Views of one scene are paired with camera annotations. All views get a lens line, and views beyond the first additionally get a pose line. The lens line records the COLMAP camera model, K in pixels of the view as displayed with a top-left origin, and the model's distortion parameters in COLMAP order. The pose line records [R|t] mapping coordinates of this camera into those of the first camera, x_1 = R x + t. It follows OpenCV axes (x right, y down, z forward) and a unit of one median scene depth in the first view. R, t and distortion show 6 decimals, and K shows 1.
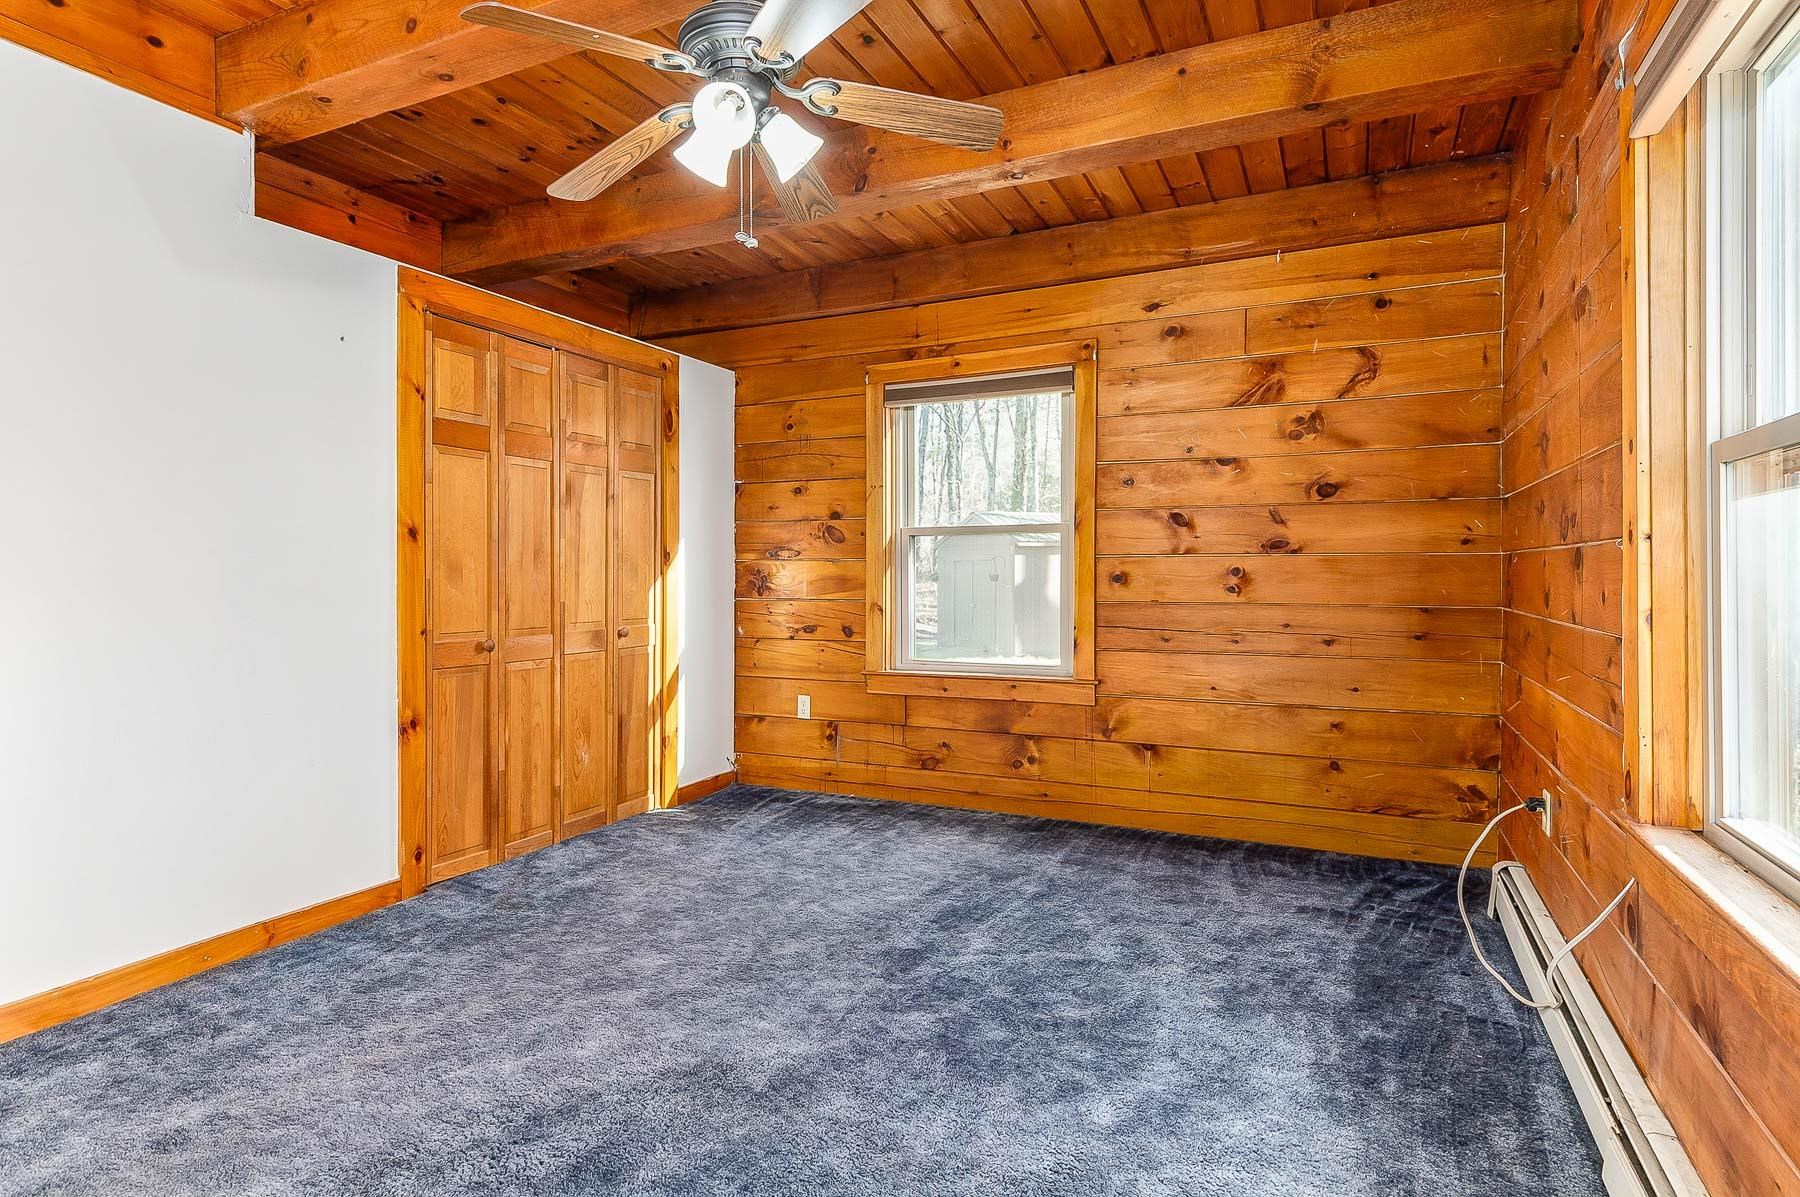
lens RADIAL K [[951.8, 0, 899.8], [0, 951.8, 582.2], [0, 0, 1]] dist [0.016568, -0.002243]
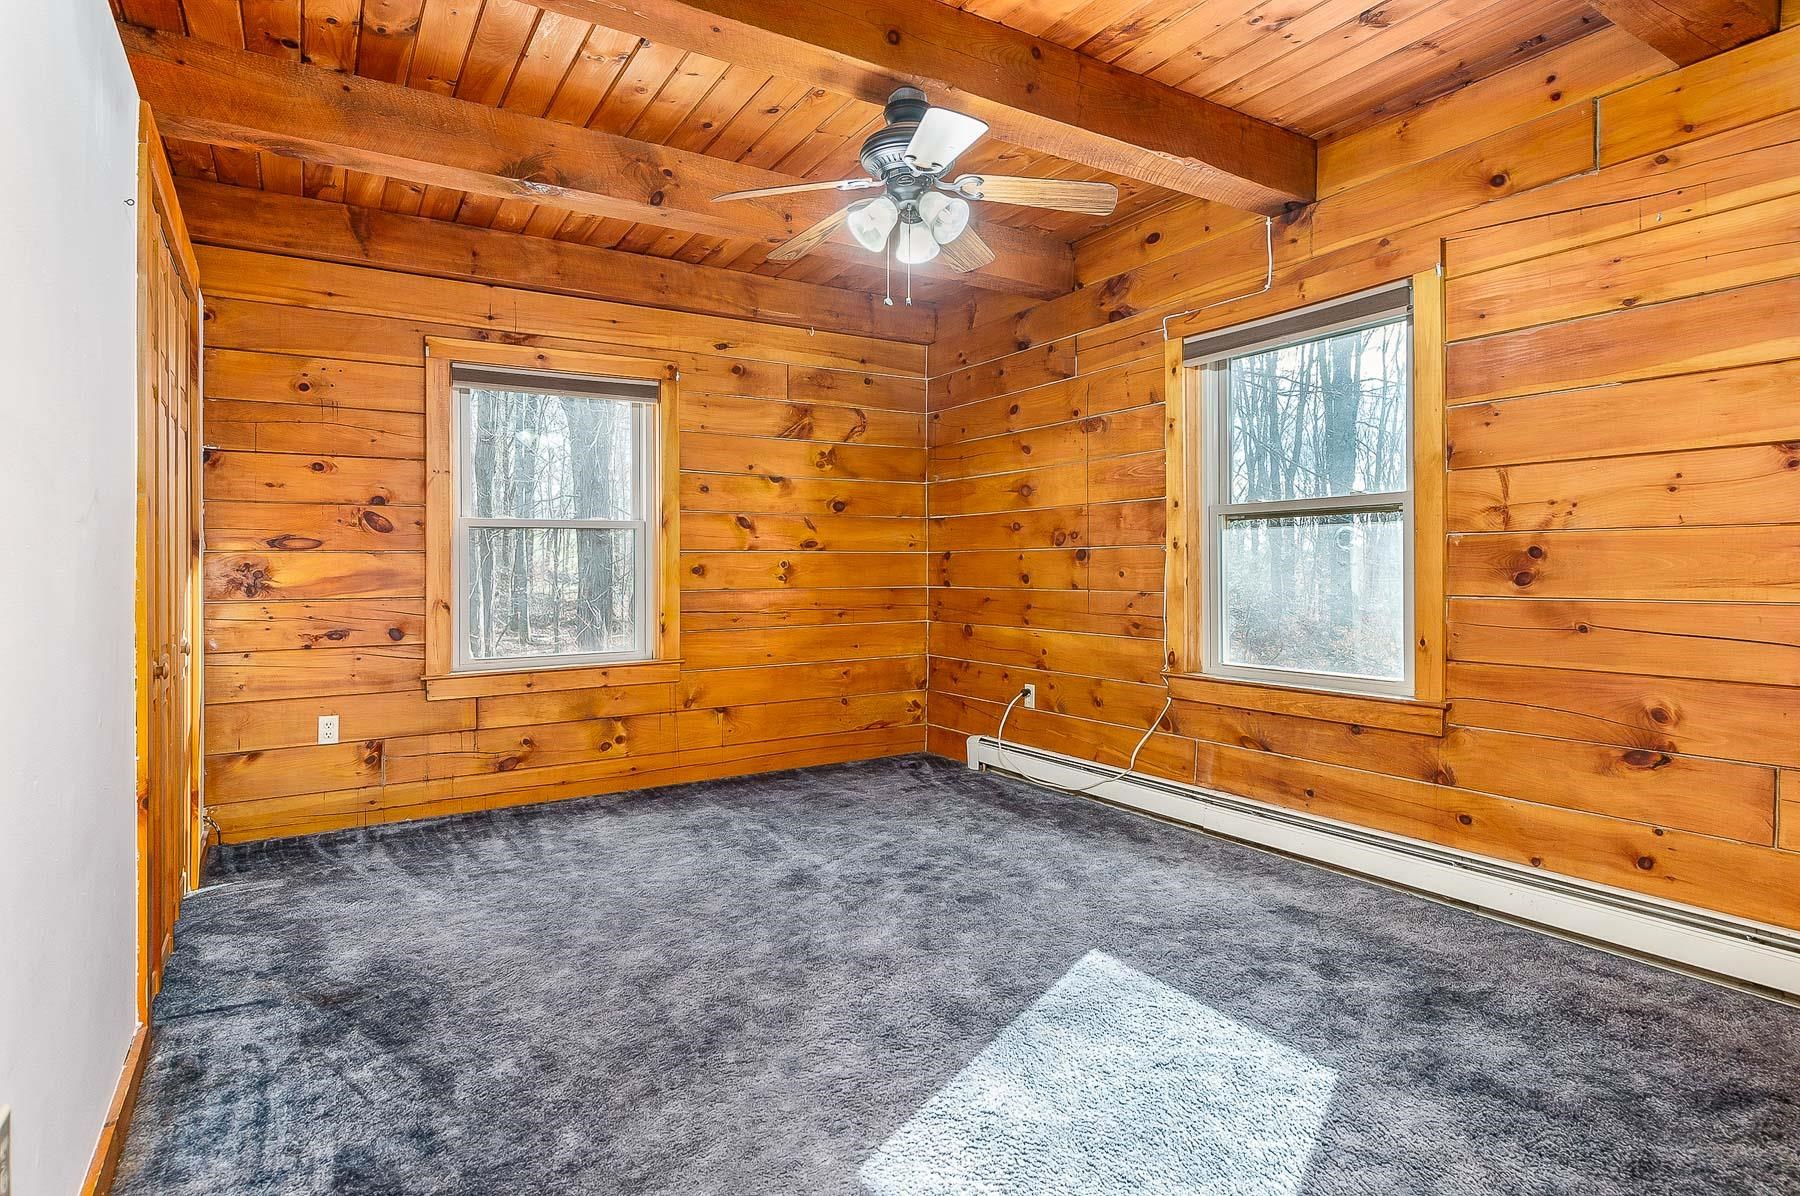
lens RADIAL K [[951.8, 0, 900.5], [0, 951.8, 583.0], [0, 0, 1]] dist [0.016568, -0.002243]
pose [[0.534077, -0.015471, 0.845294, -0.640934], [0.016052, 0.999838, 0.008158, 0.005996], [-0.845283, 0.009212, 0.534239, 0.163445]]
